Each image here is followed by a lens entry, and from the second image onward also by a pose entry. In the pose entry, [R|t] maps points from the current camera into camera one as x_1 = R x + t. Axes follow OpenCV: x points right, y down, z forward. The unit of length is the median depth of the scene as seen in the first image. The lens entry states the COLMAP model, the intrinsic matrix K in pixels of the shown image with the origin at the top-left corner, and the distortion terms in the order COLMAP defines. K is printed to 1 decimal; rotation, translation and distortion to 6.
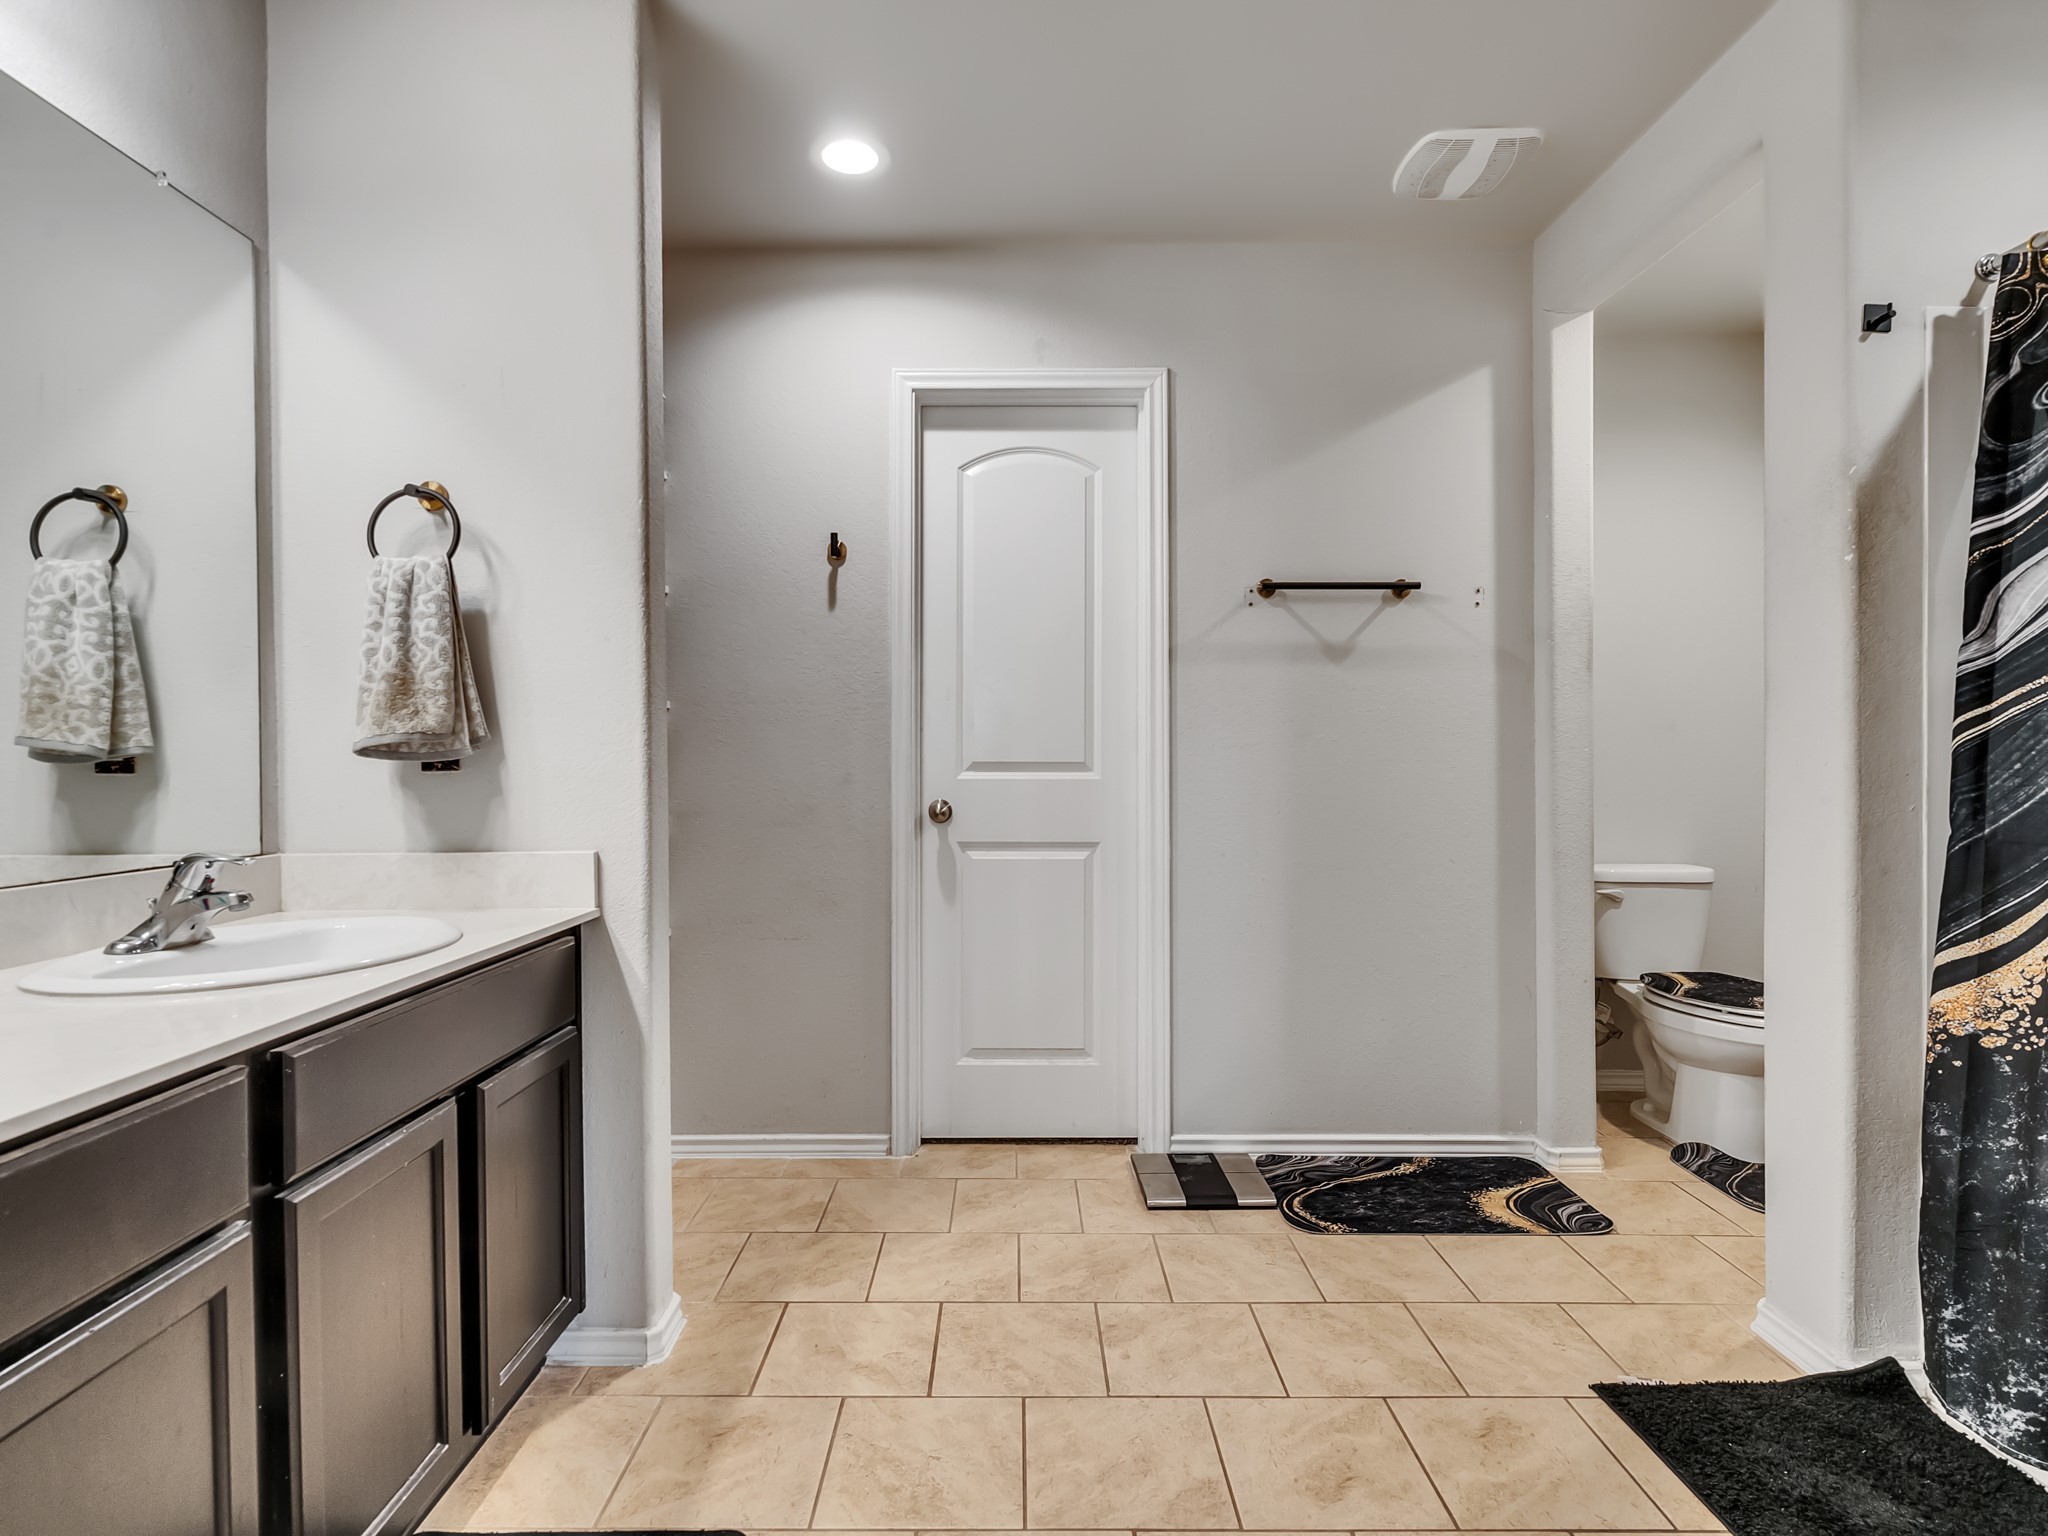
lens RADIAL K [[1048.7, 0, 1013.4], [0, 1048.7, 764.8], [0, 0, 1]] dist [0.000790, 0.000117]
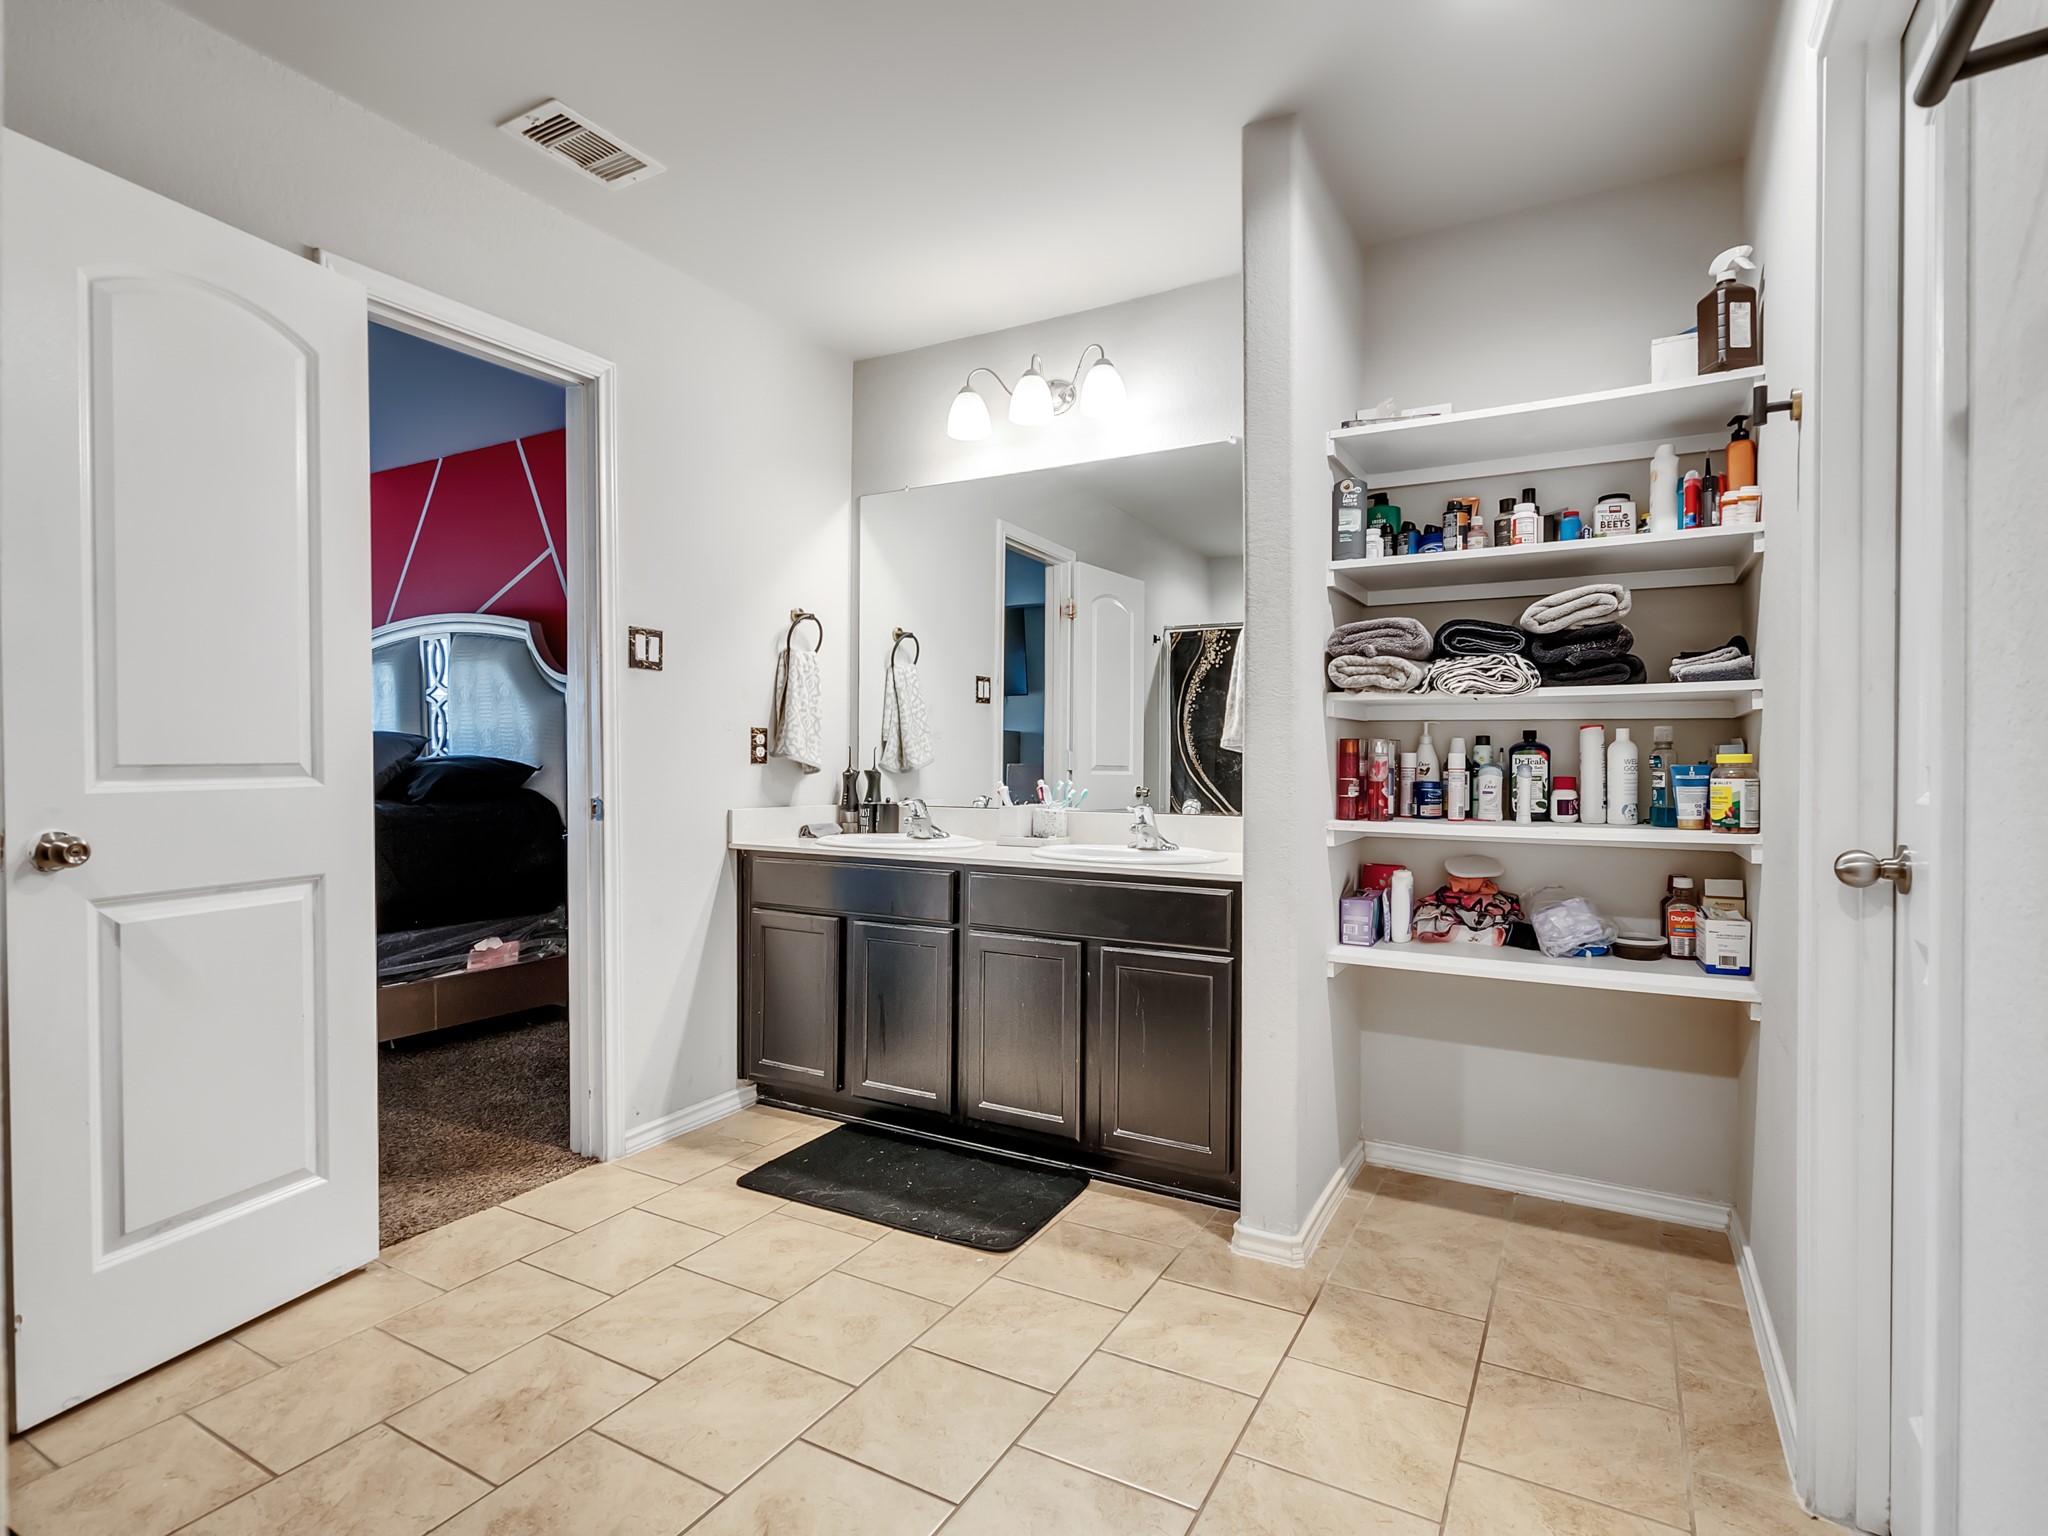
lens RADIAL K [[1048.7, 0, 1012.2], [0, 1048.7, 764.3], [0, 0, 1]] dist [0.000790, 0.000117]
pose [[-0.482839, 0.017212, -0.875540, 0.836148], [-0.007611, 0.999687, 0.023849, -0.025530], [0.875676, 0.018179, -0.482557, 1.335441]]
